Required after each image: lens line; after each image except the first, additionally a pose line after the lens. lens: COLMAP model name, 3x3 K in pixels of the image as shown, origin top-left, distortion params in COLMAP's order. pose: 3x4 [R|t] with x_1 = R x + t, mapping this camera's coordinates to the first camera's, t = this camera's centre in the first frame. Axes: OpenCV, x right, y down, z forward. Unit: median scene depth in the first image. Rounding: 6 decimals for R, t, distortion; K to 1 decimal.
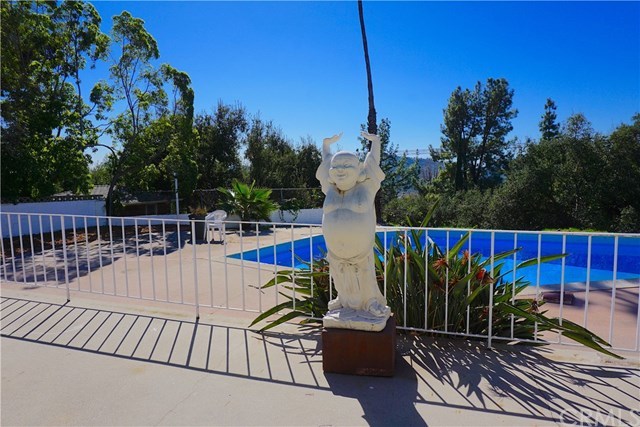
lens RADIAL K [[428.3, 0, 321.5], [0, 428.3, 208.5], [0, 0, 1]] dist [-0.040566, 0.018650]
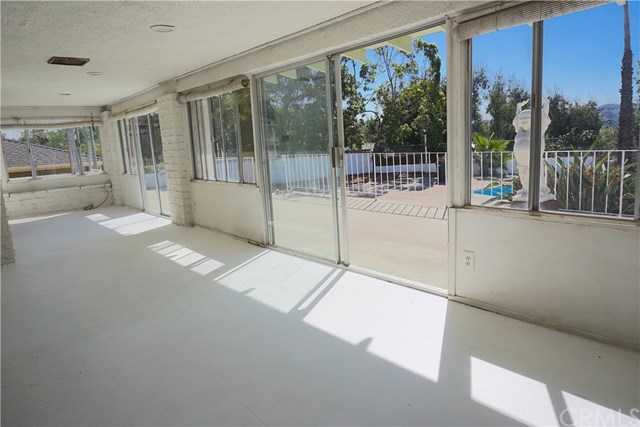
lens RADIAL K [[428.3, 0, 322.3], [0, 428.3, 216.0], [0, 0, 1]] dist [-0.040566, 0.018650]
pose [[0.853388, 0.047613, -0.519097, 0.048561], [0.012389, 0.993686, 0.111511, 0.020176], [0.521129, -0.101593, 0.847410, -0.197668]]
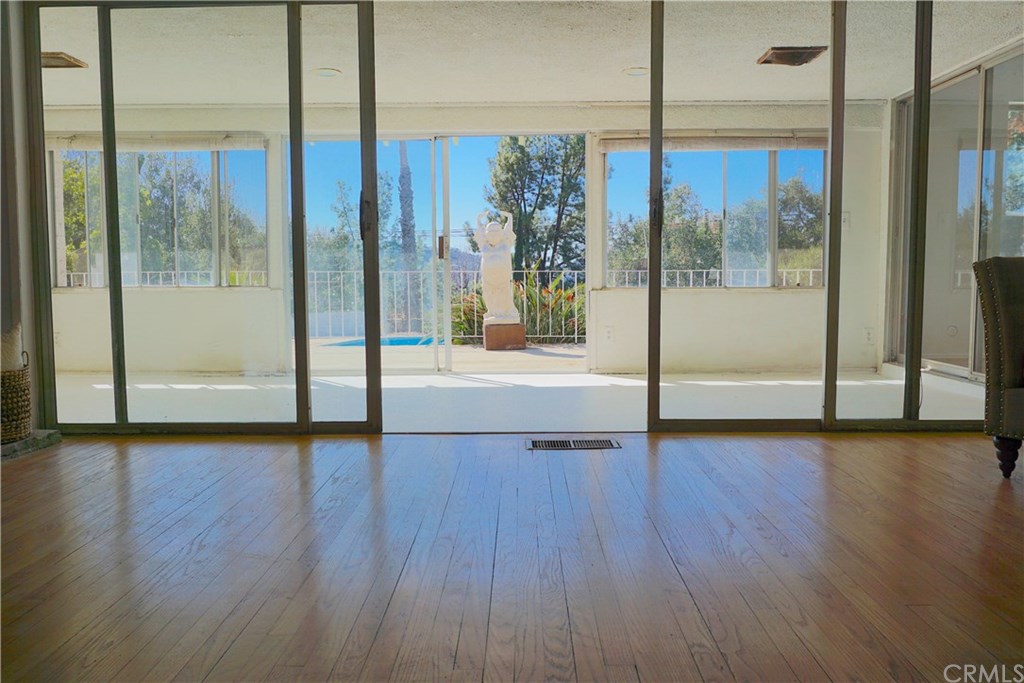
lens RADIAL K [[868.7, 0, 514.6], [0, 868.7, 340.0], [0, 0, 1]] dist [-0.039501, 0.046334]
pose [[0.951266, -0.017175, 0.307893, -0.165033], [0.020648, 0.999755, -0.008026, 0.064223], [-0.307679, 0.013992, 0.951387, -0.406293]]
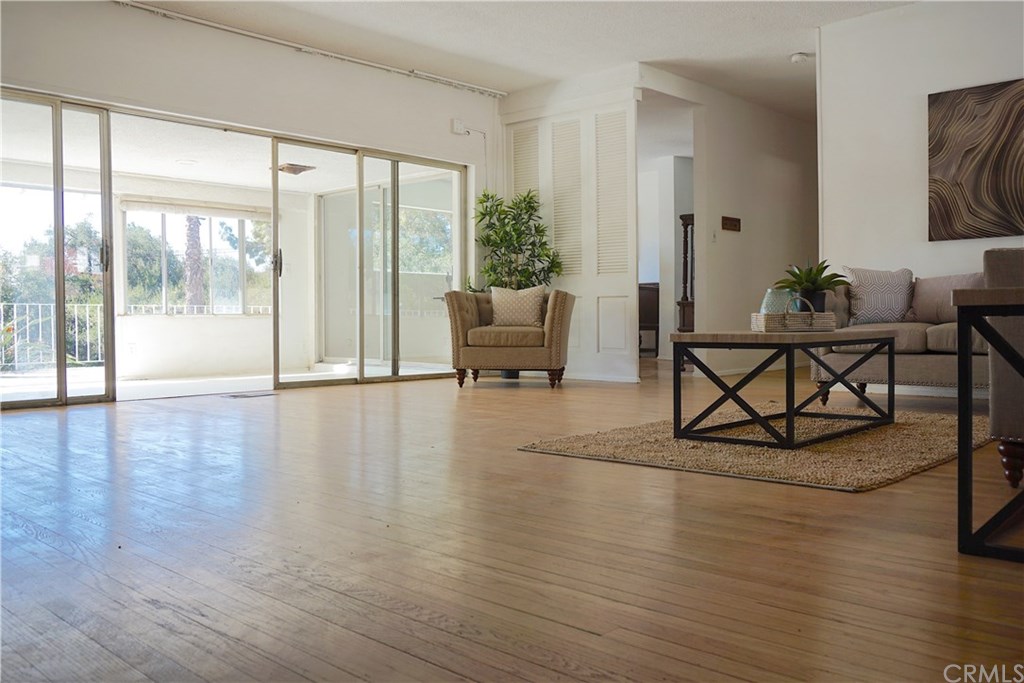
lens RADIAL K [[868.7, 0, 504.7], [0, 868.7, 343.3], [0, 0, 1]] dist [-0.039501, 0.046334]
pose [[0.429463, -0.015871, 0.902945, -0.384036], [0.074571, 0.997054, -0.017942, 0.082419], [-0.900000, 0.075039, 0.429382, -0.465967]]
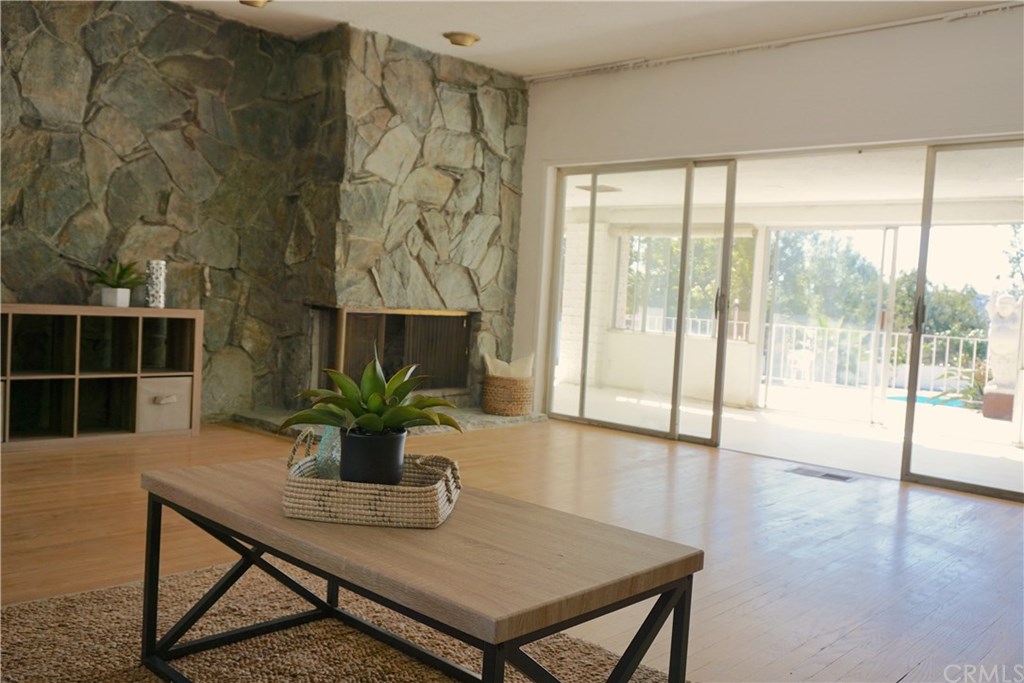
lens RADIAL K [[868.7, 0, 512.3], [0, 868.7, 338.7], [0, 0, 1]] dist [-0.039501, 0.046334]
pose [[0.907565, 0.086333, -0.410941, -0.057584], [-0.107741, 0.993751, -0.029171, 0.062047], [0.405855, 0.070750, 0.911195, -0.533763]]
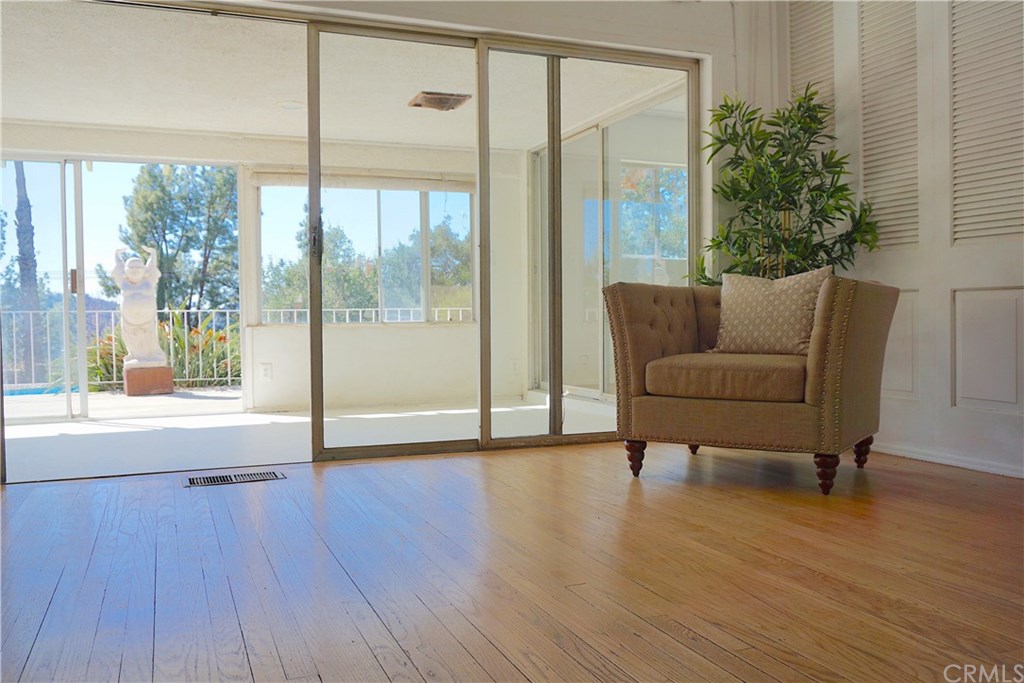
lens RADIAL K [[868.7, 0, 512.3], [0, 868.7, 340.9], [0, 0, 1]] dist [-0.039501, 0.046334]
pose [[0.761686, -0.014443, 0.647786, -0.167715], [0.056810, 0.997390, -0.044560, 0.069313], [-0.645451, 0.070741, 0.760518, -0.406121]]
